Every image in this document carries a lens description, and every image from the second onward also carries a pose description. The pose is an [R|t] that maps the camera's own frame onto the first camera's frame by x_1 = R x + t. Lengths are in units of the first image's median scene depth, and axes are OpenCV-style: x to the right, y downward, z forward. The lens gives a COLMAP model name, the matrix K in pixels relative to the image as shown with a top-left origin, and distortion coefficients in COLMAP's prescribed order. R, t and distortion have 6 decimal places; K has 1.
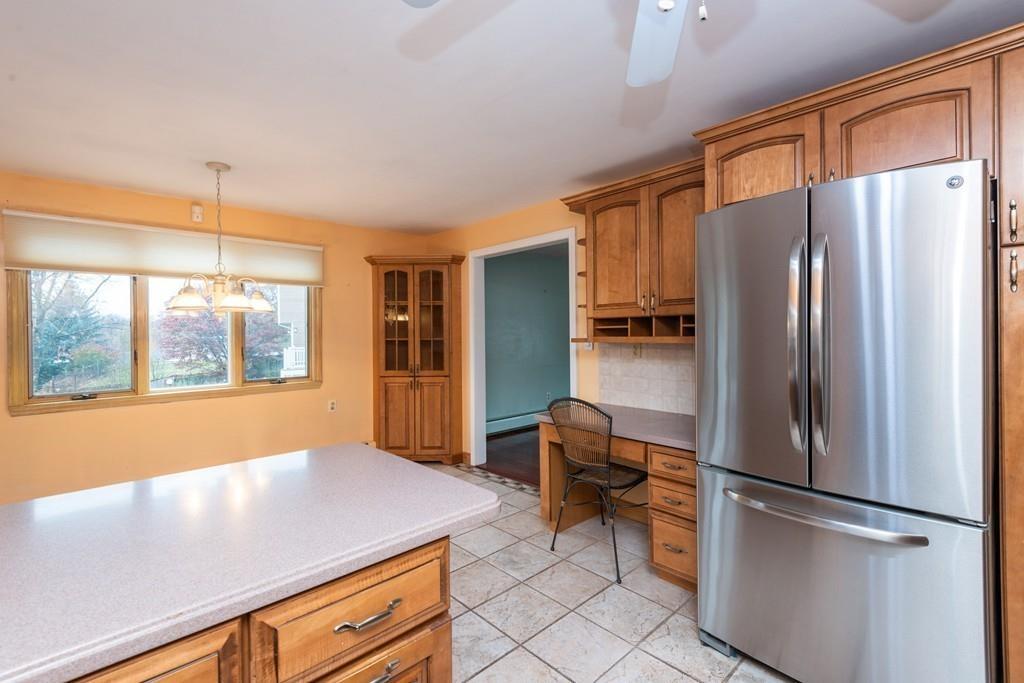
lens RADIAL K [[458.0, 0, 521.9], [0, 458.0, 334.4], [0, 0, 1]] dist [0.013246, -0.002662]
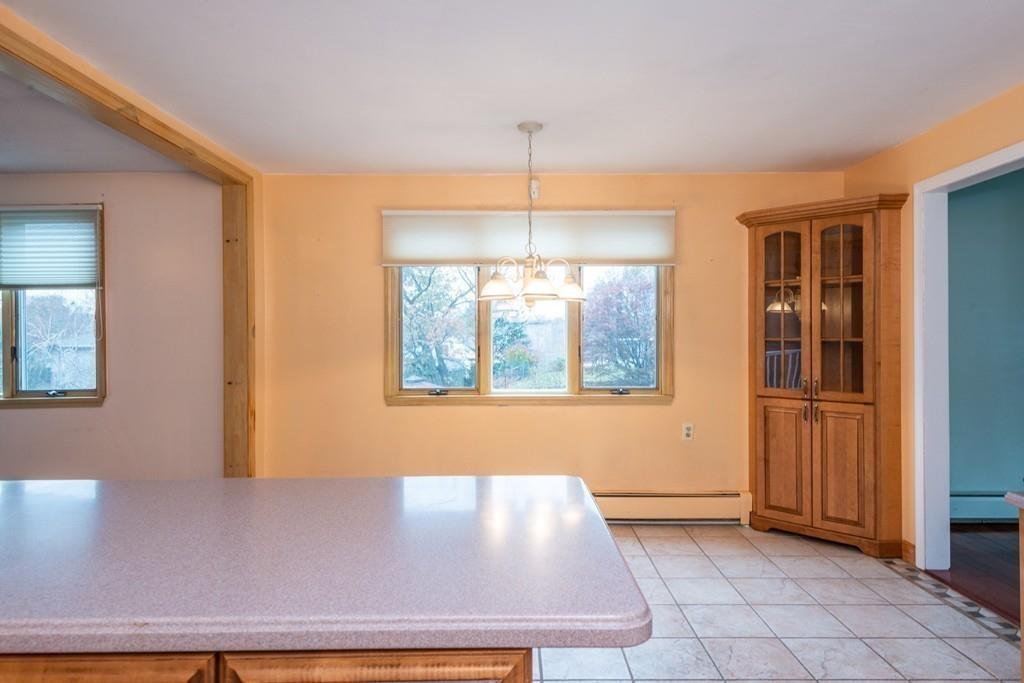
lens RADIAL K [[649.6, 0, 516.1], [0, 649.6, 336.3], [0, 0, 1]] dist [0.029881, -0.007103]
pose [[0.720923, 0.007395, -0.692976, 0.091727], [-0.008648, 0.999961, 0.001675, 0.008212], [0.692962, 0.004785, 0.720959, 0.086994]]
